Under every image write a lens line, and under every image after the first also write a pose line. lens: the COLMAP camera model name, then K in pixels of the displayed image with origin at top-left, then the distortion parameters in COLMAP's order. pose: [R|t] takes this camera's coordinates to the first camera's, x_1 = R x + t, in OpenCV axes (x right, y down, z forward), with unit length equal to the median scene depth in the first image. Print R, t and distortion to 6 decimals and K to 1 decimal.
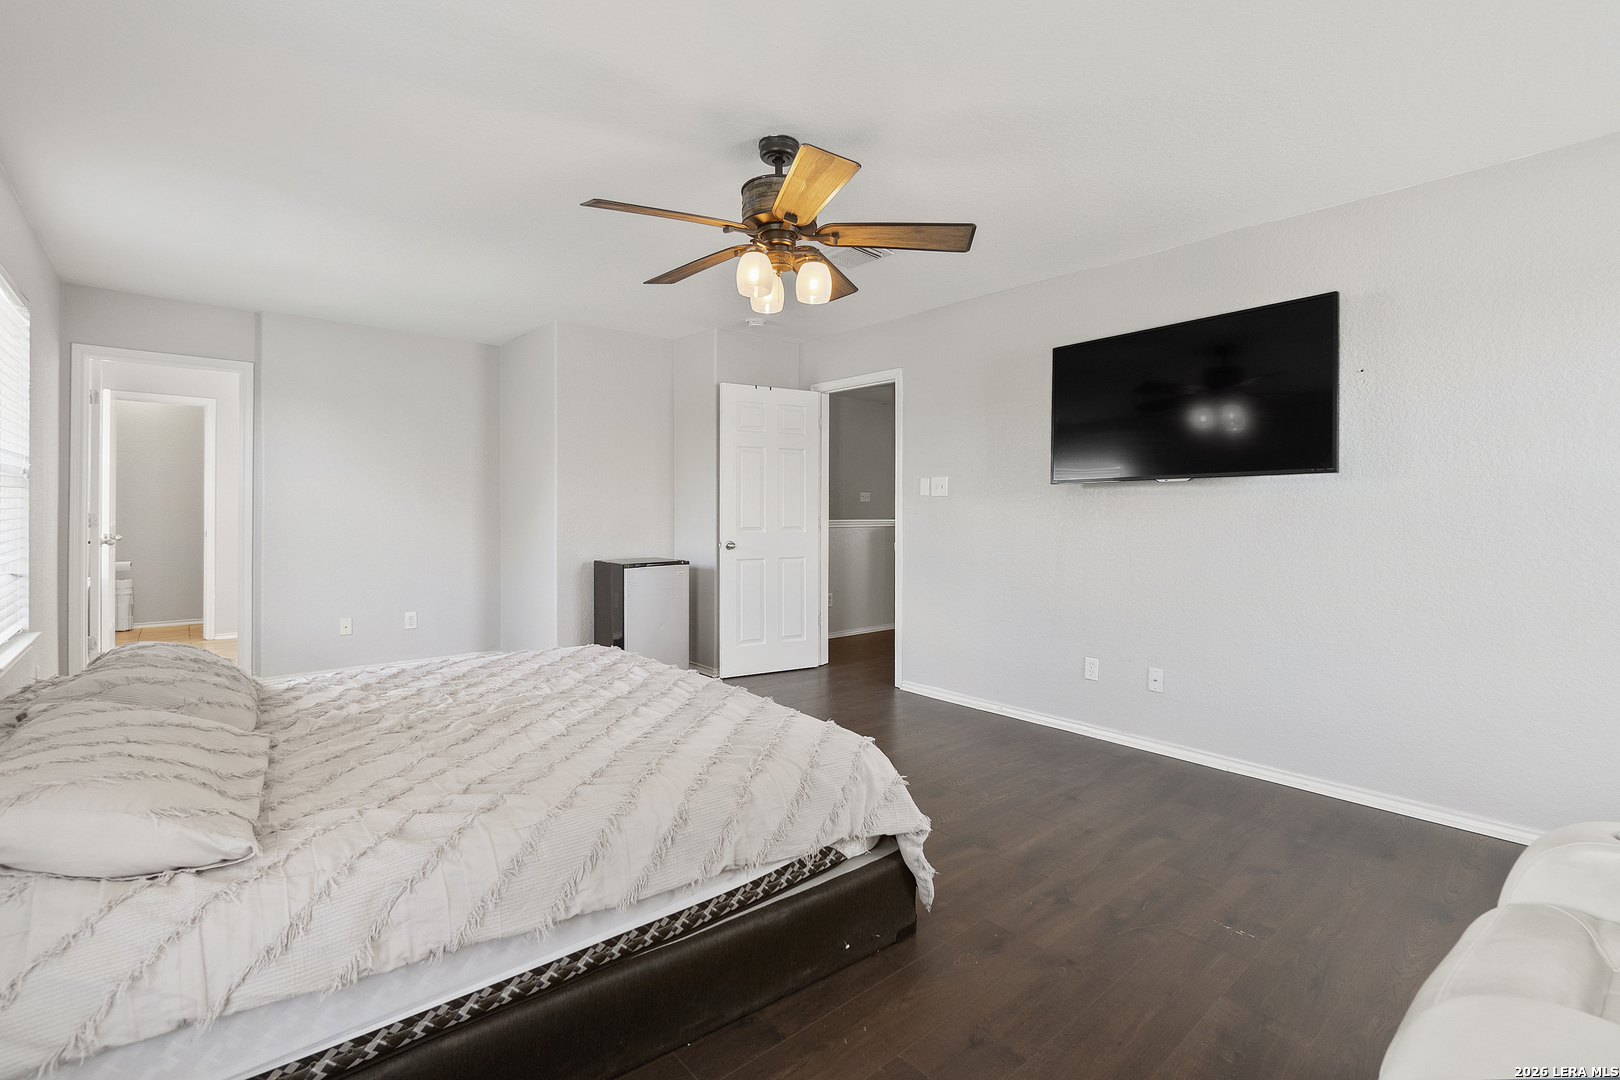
lens RADIAL K [[723.6, 0, 767.5], [0, 723.6, 510.8], [0, 0, 1]] dist [-0.001051, -0.000151]
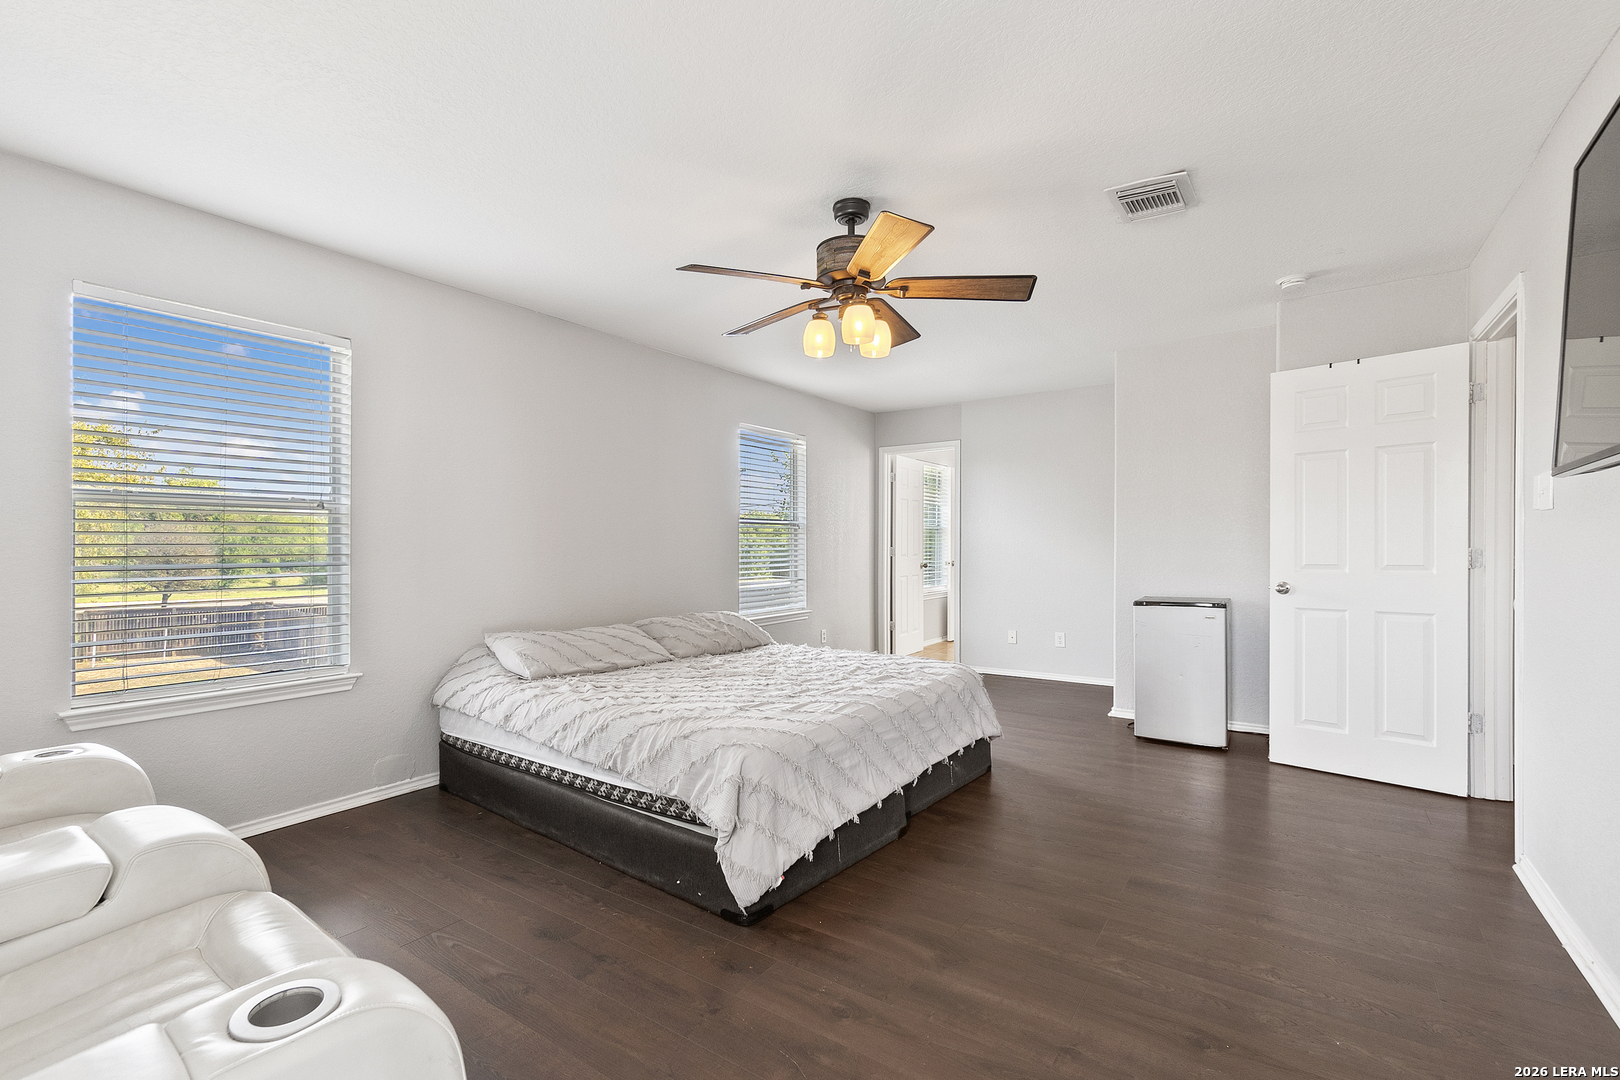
lens RADIAL K [[705.3, 0, 808.1], [0, 705.3, 551.9], [0, 0, 1]] dist [-0.001990, -0.000144]
pose [[0.274352, 0.003963, -0.961621, 0.981851], [0.005324, 0.999970, 0.005640, 0.007788], [0.961615, -0.006667, 0.274323, 0.630415]]
